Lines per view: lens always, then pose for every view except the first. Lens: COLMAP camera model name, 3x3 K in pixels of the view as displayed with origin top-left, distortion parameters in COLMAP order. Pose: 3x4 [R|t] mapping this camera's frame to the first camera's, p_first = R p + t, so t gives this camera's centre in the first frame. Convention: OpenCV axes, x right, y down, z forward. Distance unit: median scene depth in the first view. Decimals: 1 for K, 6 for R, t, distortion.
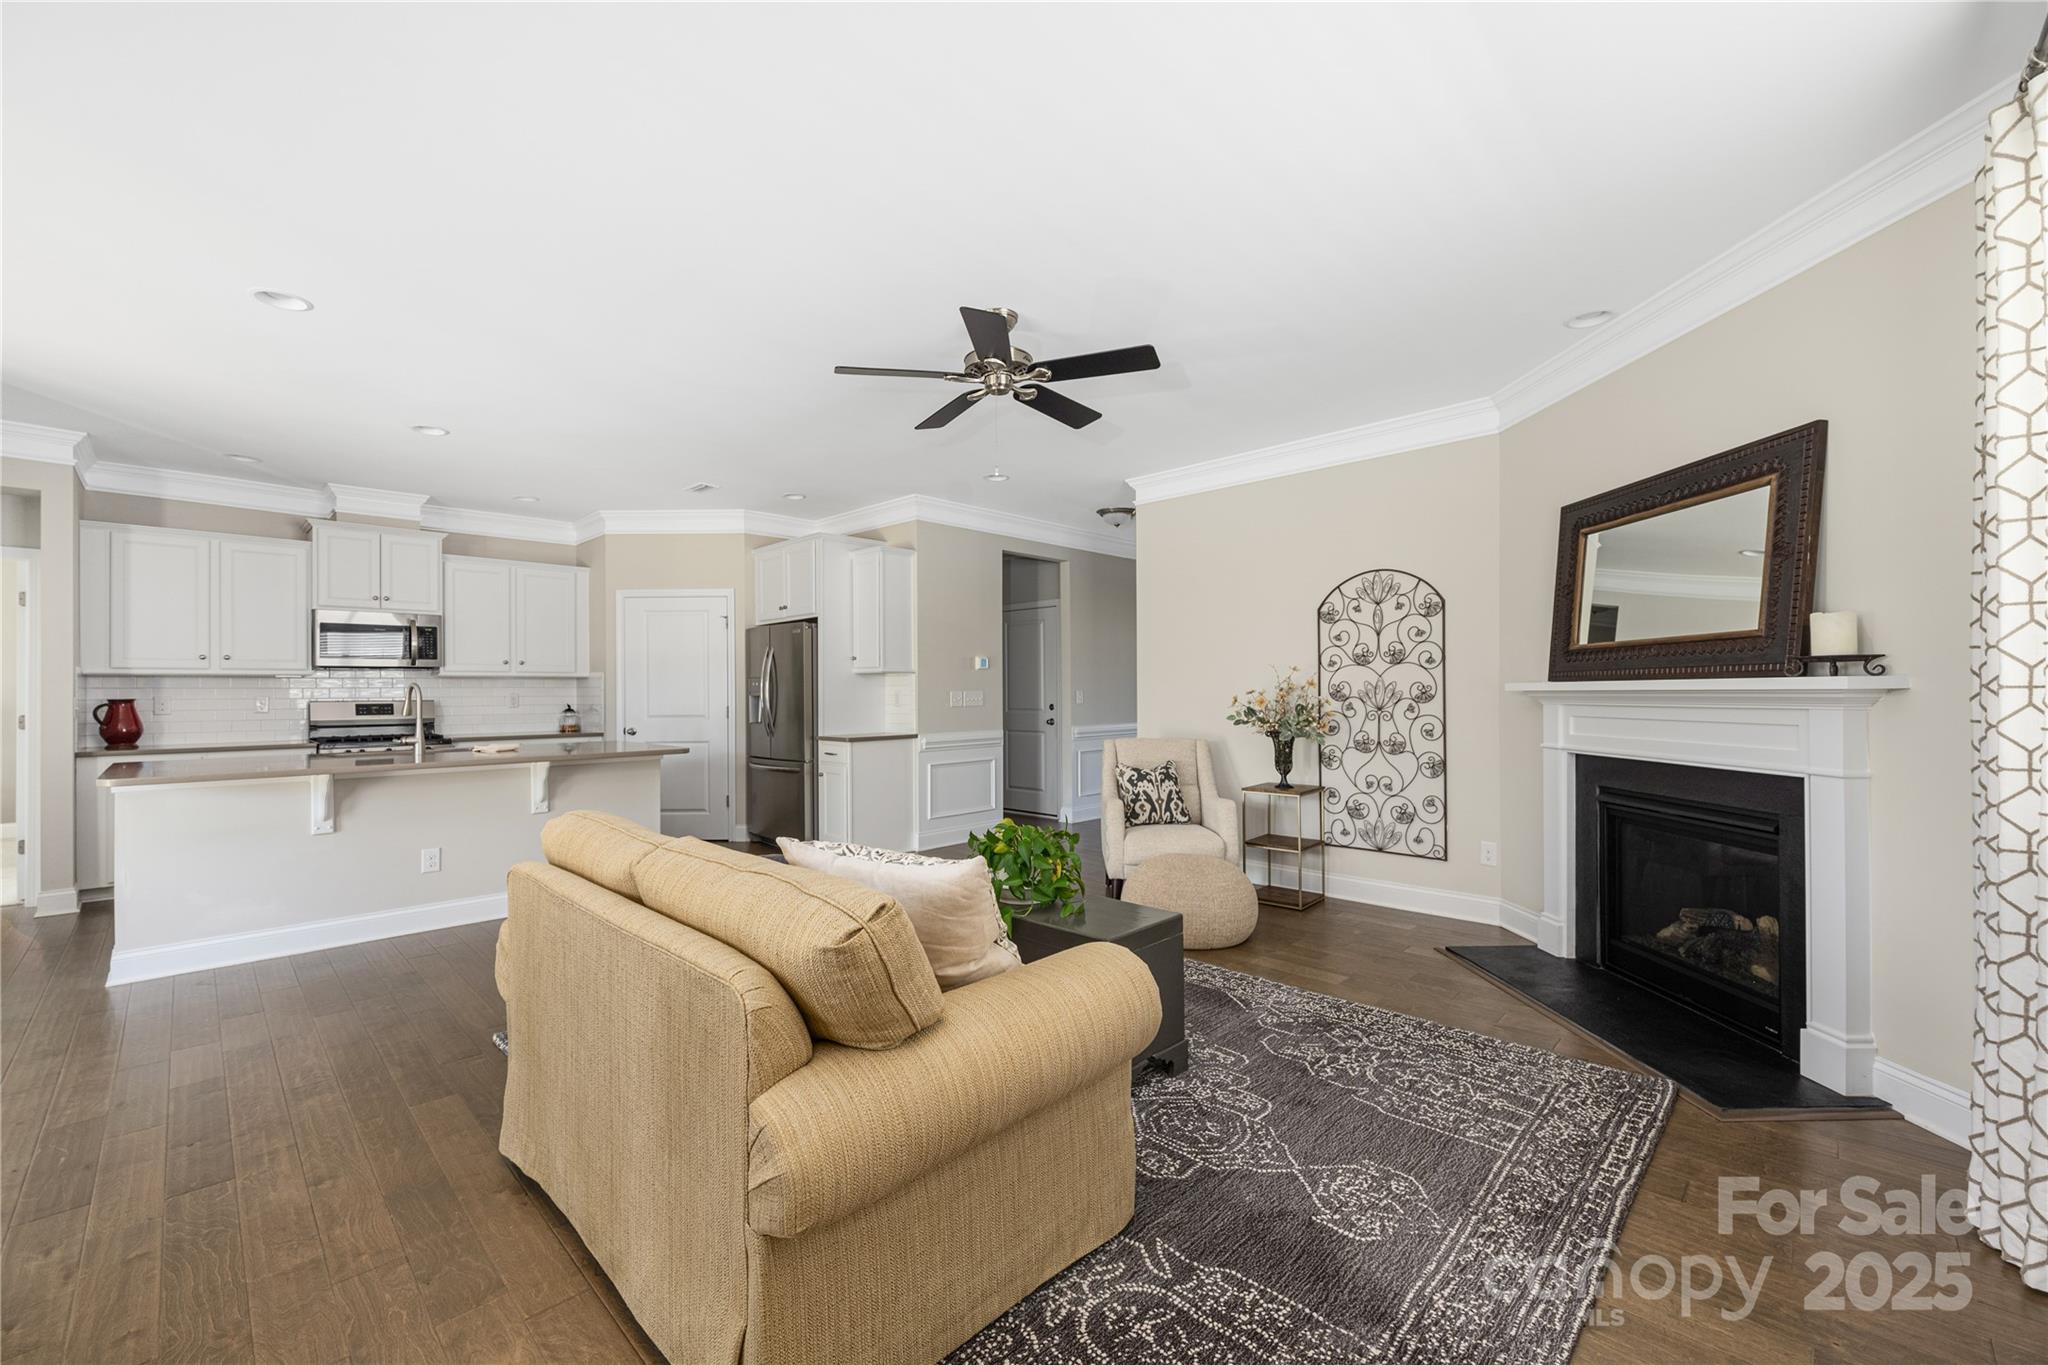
lens RADIAL K [[820.5, 0, 1021.8], [0, 820.5, 687.5], [0, 0, 1]] dist [-0.002188, -0.000588]
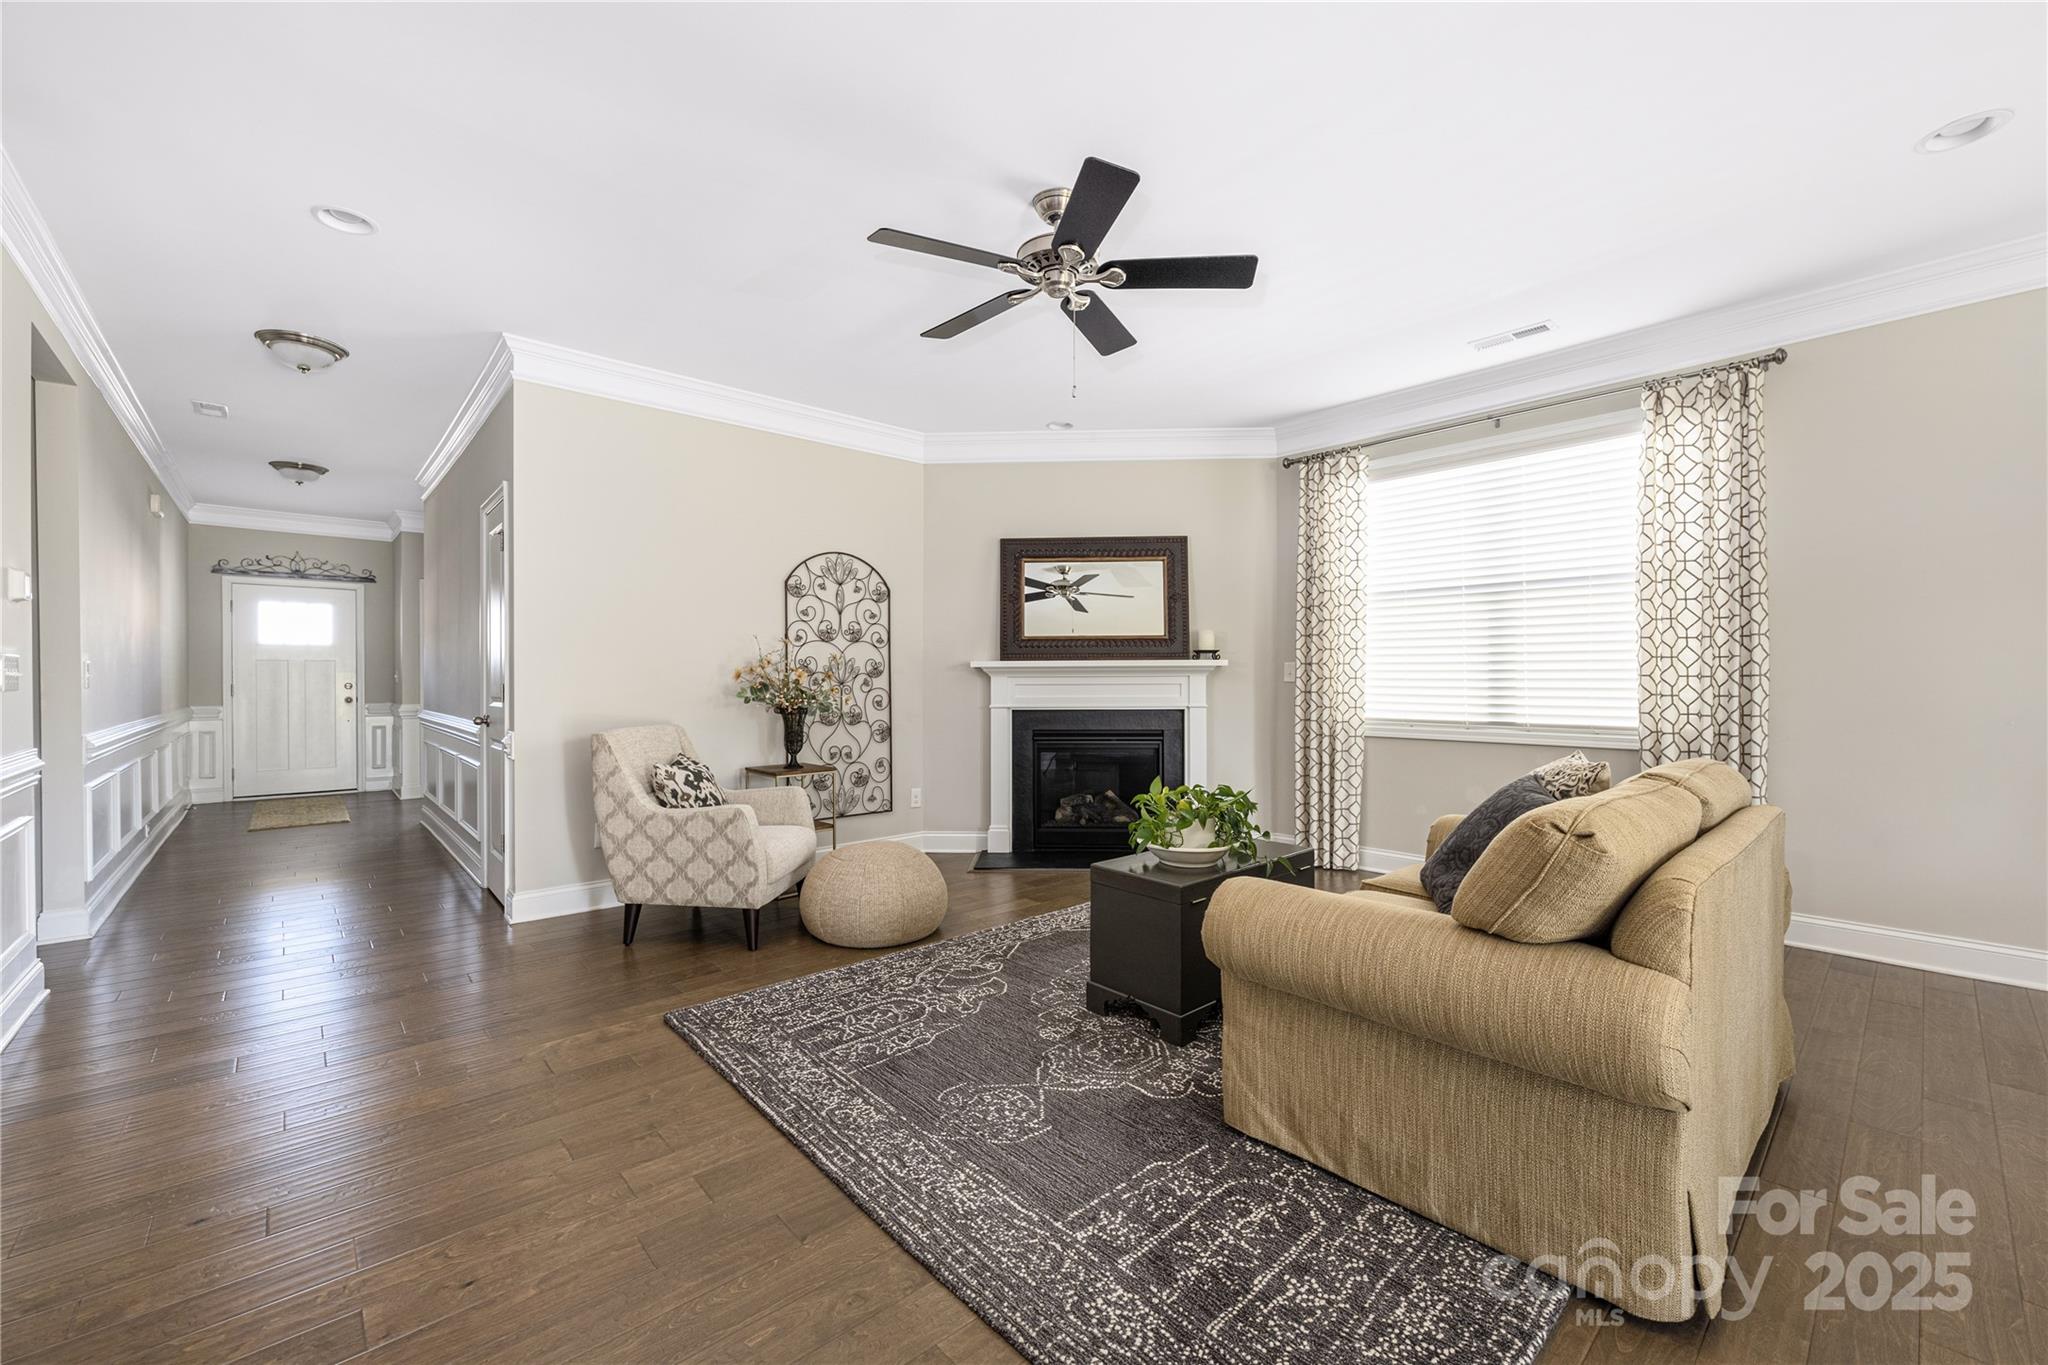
lens RADIAL K [[820.5, 0, 1020.3], [0, 820.5, 683.0], [0, 0, 1]] dist [-0.002188, -0.000588]
pose [[0.069629, 0.001765, 0.997571, -0.609991], [-0.002027, 0.999997, -0.001628, 0.026724], [-0.997571, -0.001909, 0.069633, 0.693563]]
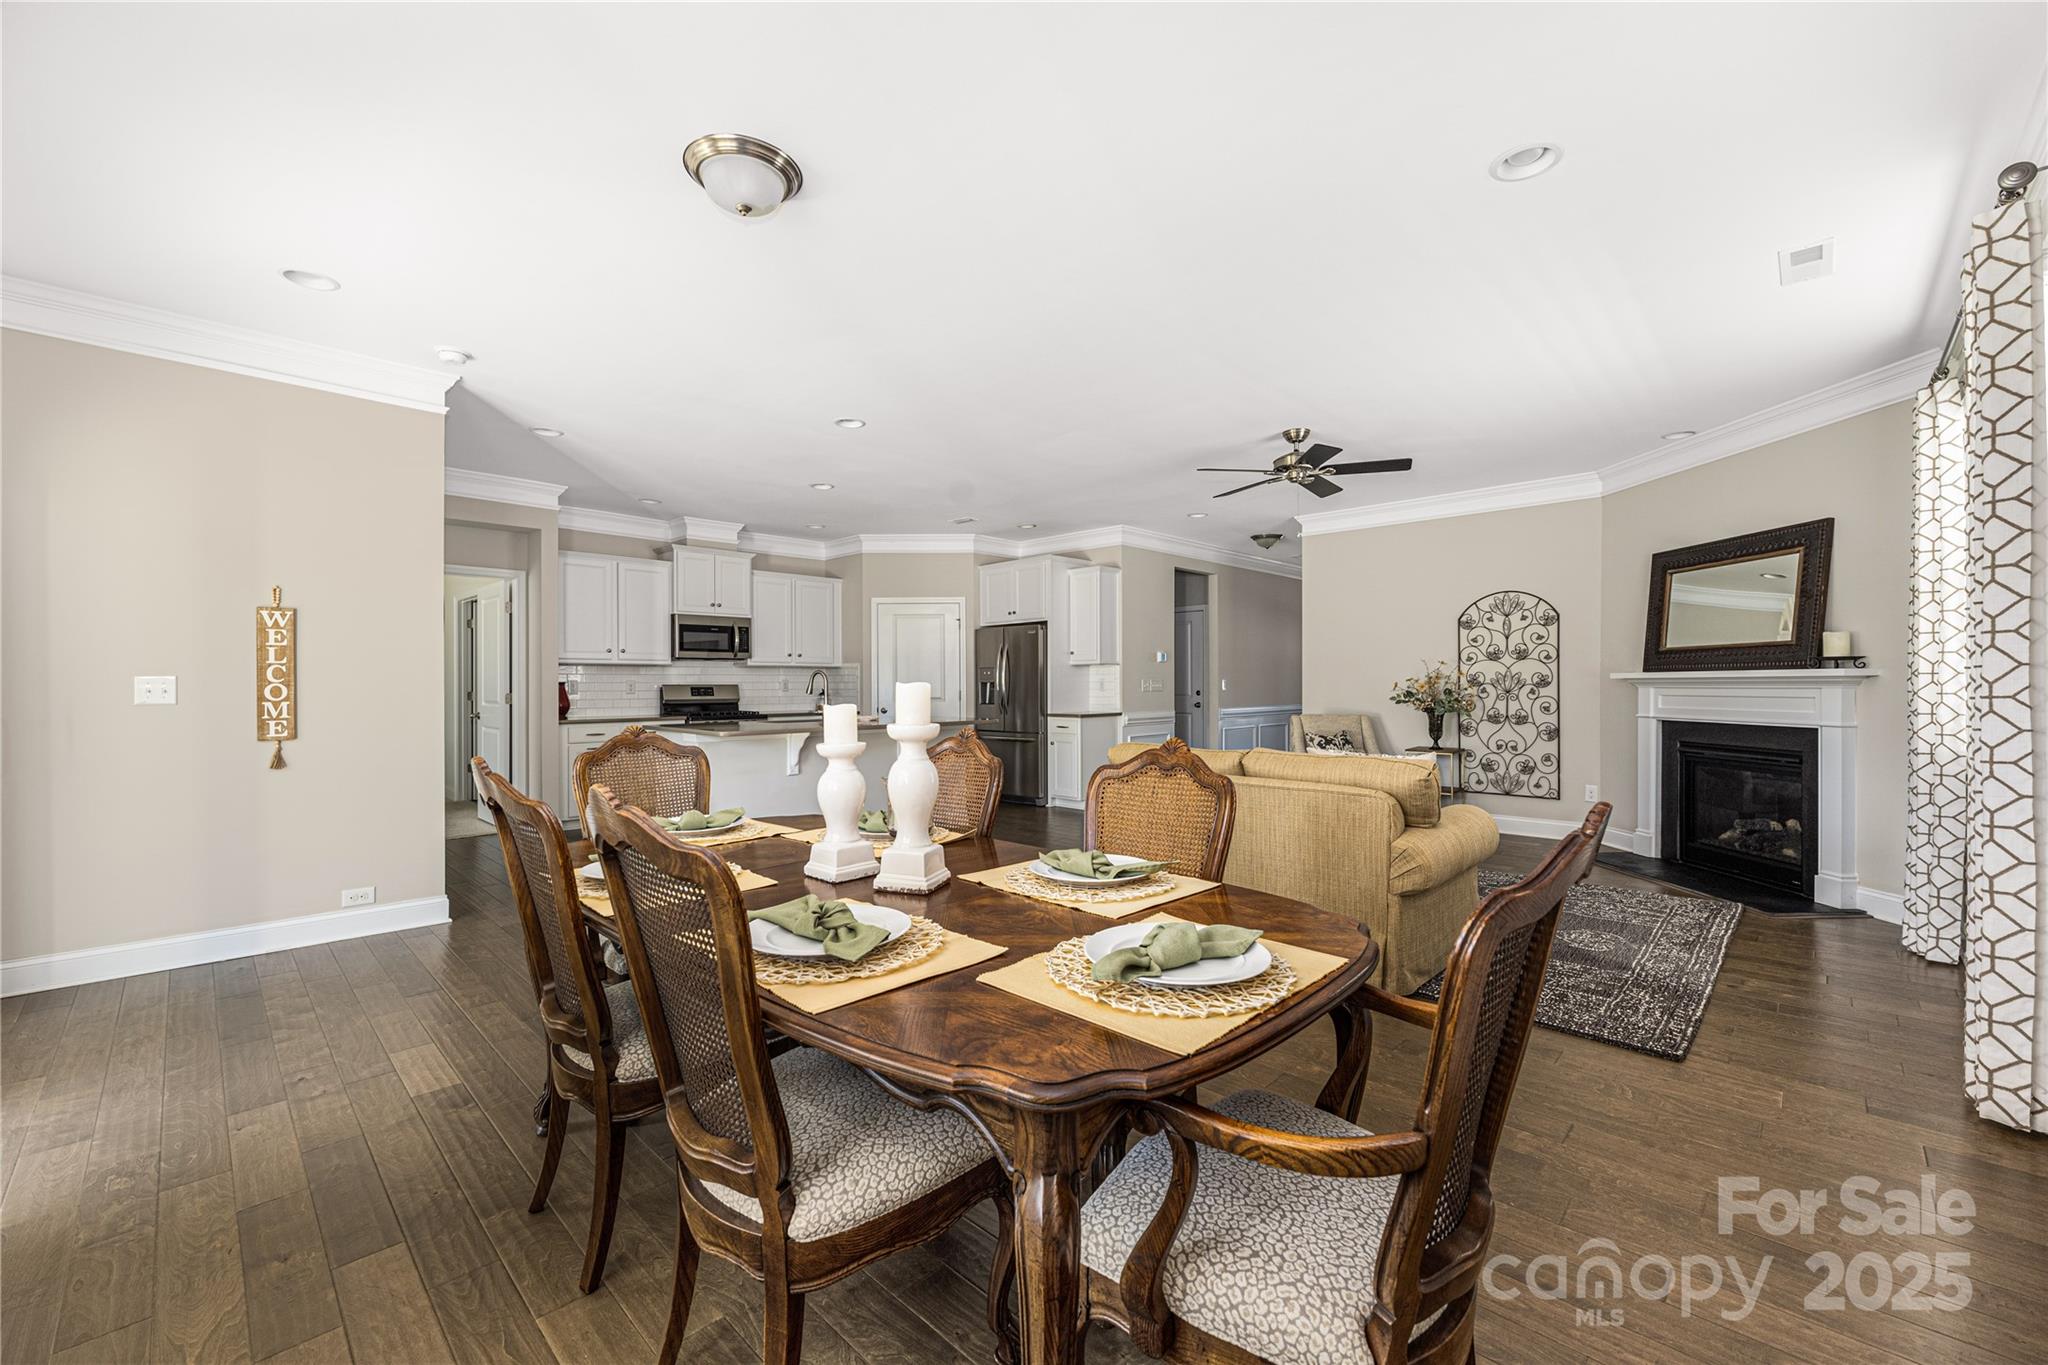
lens RADIAL K [[820.5, 0, 1029.2], [0, 820.5, 685.3], [0, 0, 1]] dist [-0.002188, -0.000588]
pose [[0.999962, 0.003805, 0.007897, -0.381385], [-0.003859, 0.999969, 0.006831, 0.008669], [-0.007871, -0.006862, 0.999945, -0.375807]]
